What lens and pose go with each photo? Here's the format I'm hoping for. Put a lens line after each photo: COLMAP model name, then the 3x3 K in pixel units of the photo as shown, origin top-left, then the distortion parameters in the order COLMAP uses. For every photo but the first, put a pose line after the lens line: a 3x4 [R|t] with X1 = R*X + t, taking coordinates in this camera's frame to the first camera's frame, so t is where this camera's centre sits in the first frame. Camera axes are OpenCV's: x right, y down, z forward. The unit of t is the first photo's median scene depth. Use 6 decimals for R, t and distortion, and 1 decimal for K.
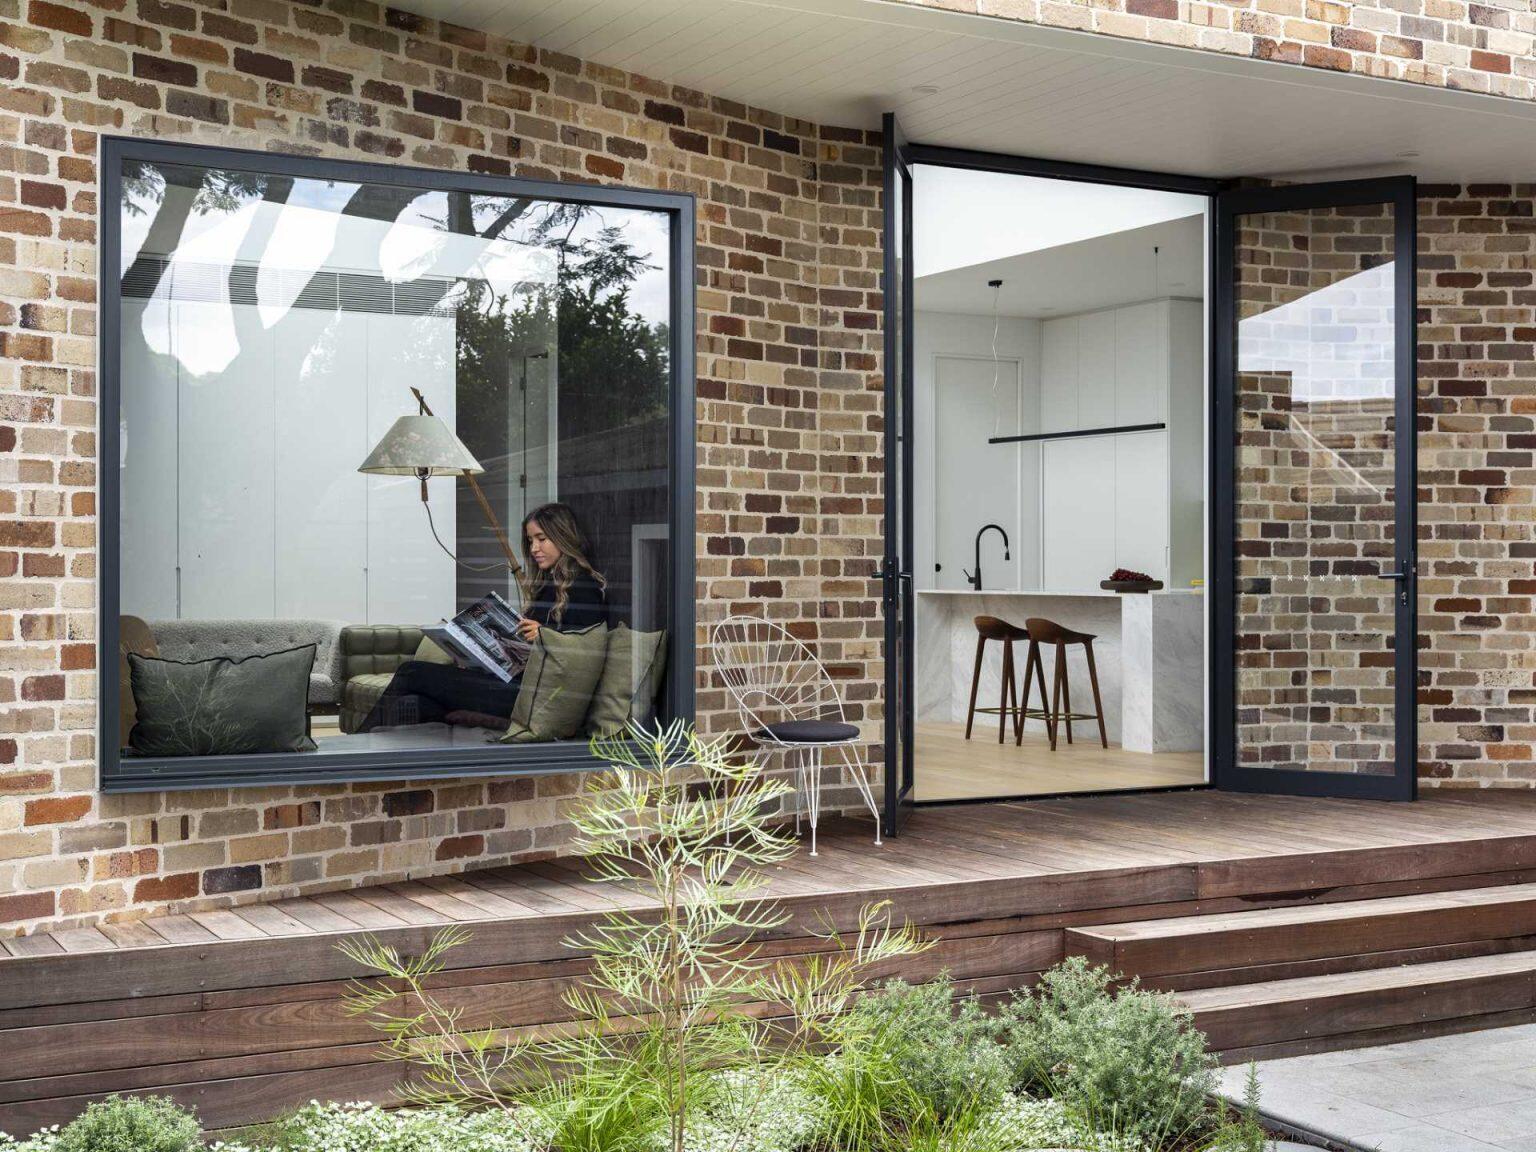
lens RADIAL K [[2331.5, 0, 792.2], [0, 2331.5, 591.7], [0, 0, 1]] dist [-0.008544, 0.000000]
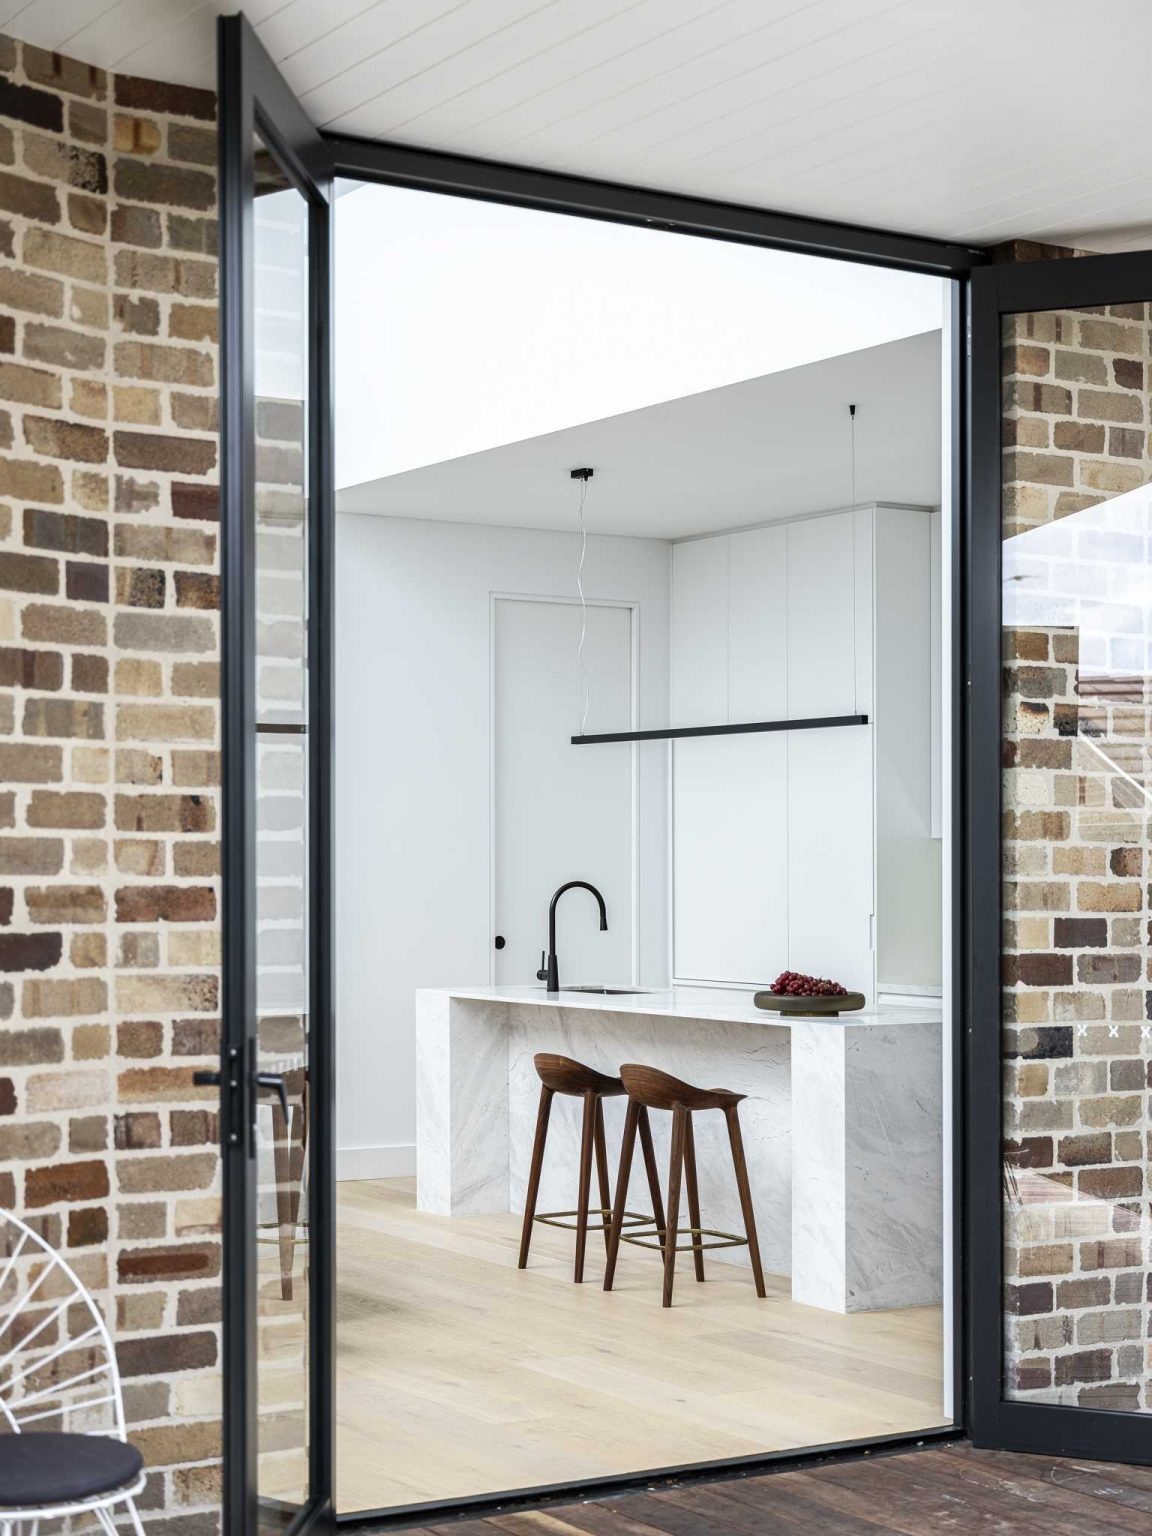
lens RADIAL K [[2699.0, 0, 574.2], [0, 2699.0, 777.1], [0, 0, 1]] dist [0.013053, 0.000000]
pose [[0.998787, 0.005706, 0.048914, 0.067475], [-0.003747, 0.999191, -0.040043, -0.036569], [-0.049103, 0.039811, 0.998000, 0.415774]]
